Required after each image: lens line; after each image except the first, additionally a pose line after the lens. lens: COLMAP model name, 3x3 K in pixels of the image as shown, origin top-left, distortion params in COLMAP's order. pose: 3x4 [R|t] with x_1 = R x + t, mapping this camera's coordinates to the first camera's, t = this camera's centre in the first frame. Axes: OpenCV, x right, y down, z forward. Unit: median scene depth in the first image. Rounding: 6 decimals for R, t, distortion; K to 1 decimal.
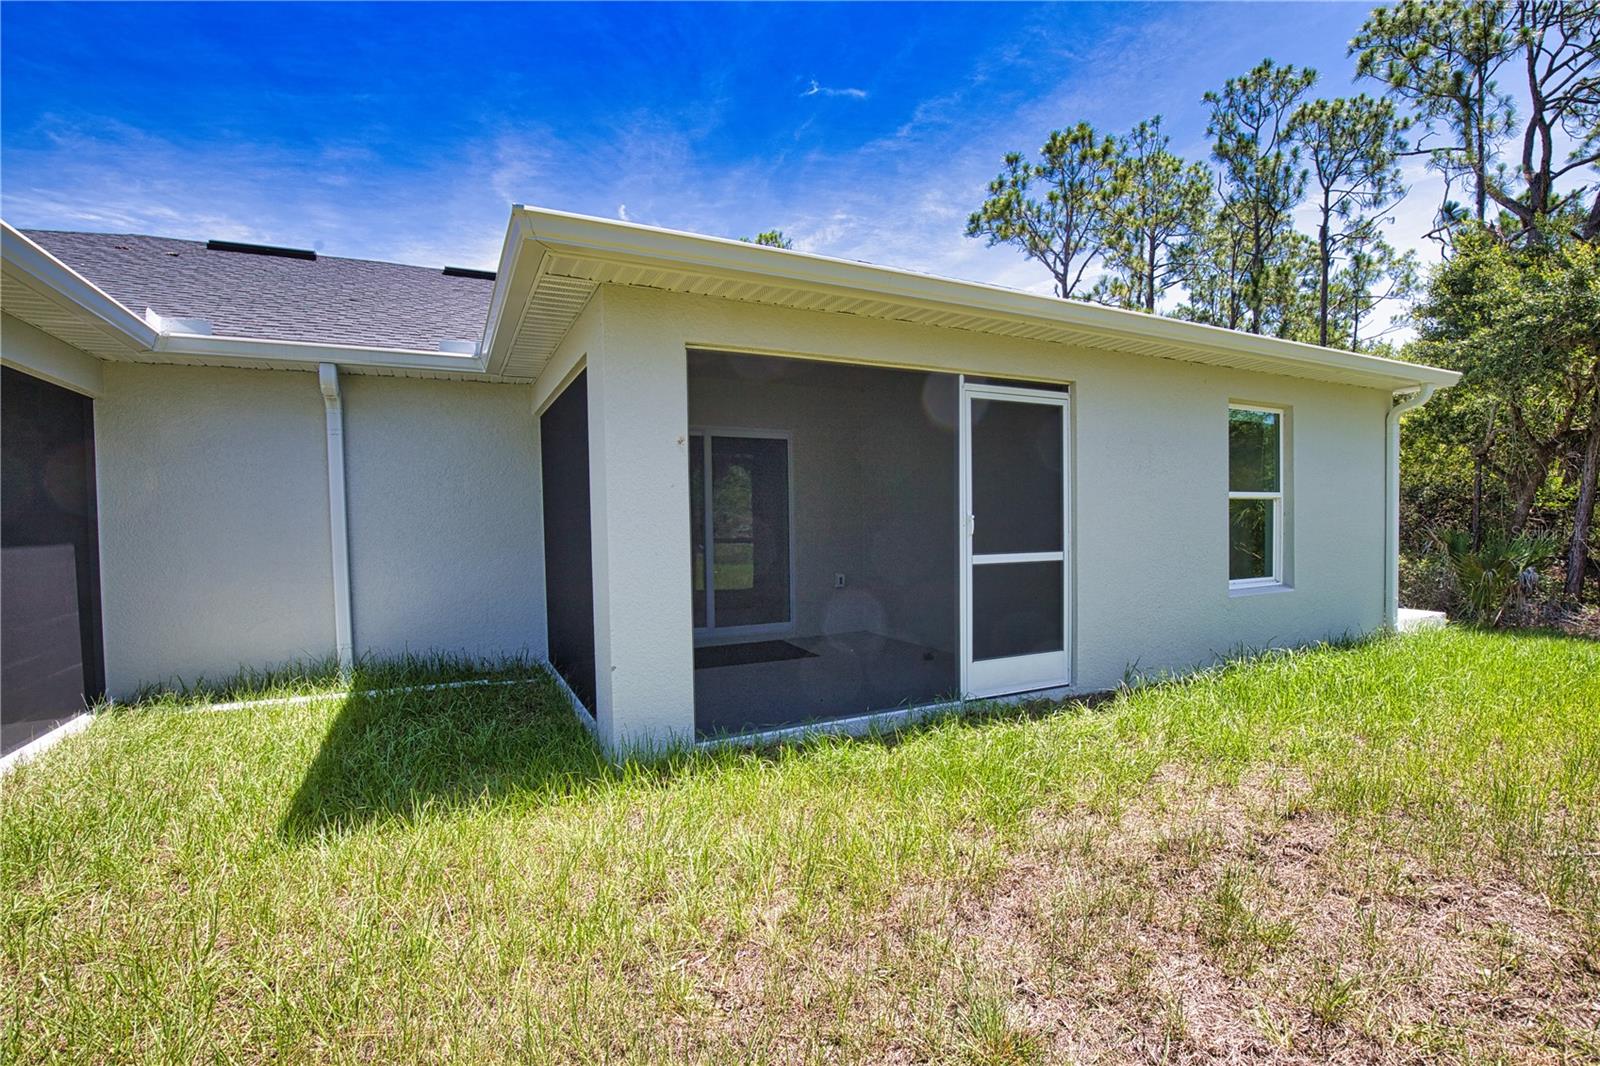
lens RADIAL K [[728.9, 0, 806.8], [0, 728.9, 541.0], [0, 0, 1]] dist [-0.037008, 0.007652]
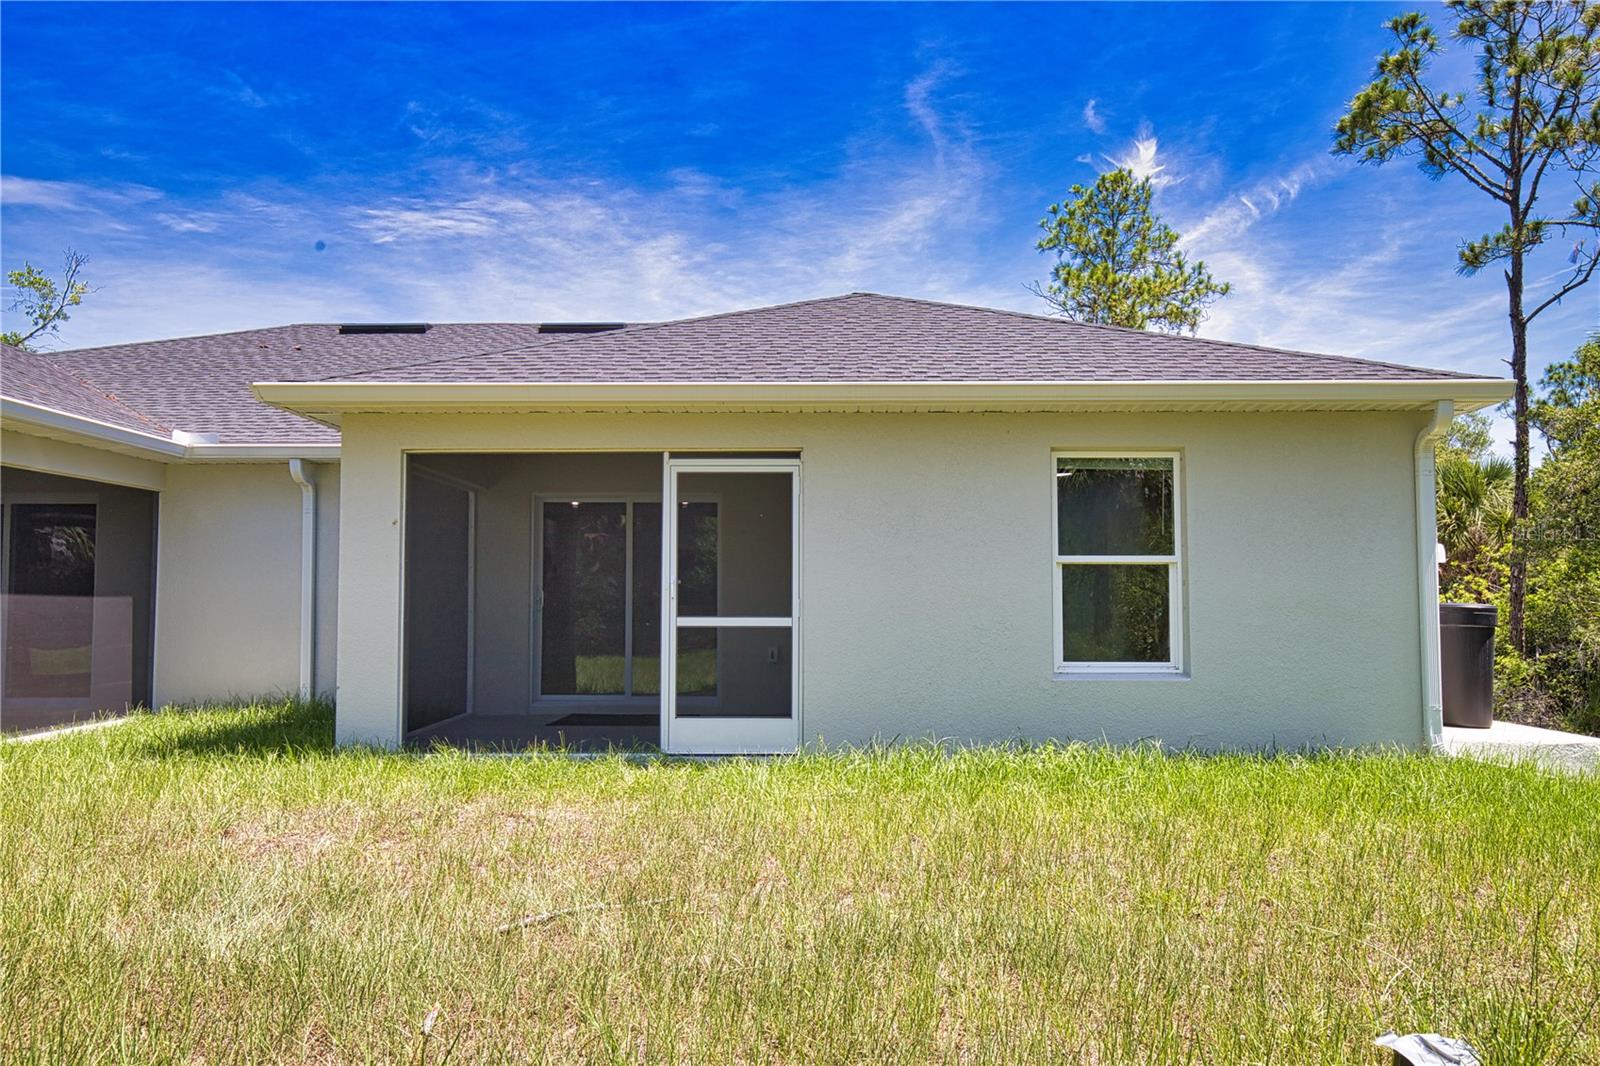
lens RADIAL K [[1164.6, 0, 804.1], [0, 1164.6, 527.3], [0, 0, 1]] dist [-0.002562, 0.003887]
pose [[0.890369, -0.014793, -0.454999, 1.100109], [-0.025798, 0.996226, -0.082872, 0.023006], [0.454507, 0.085525, 0.886628, -0.419658]]
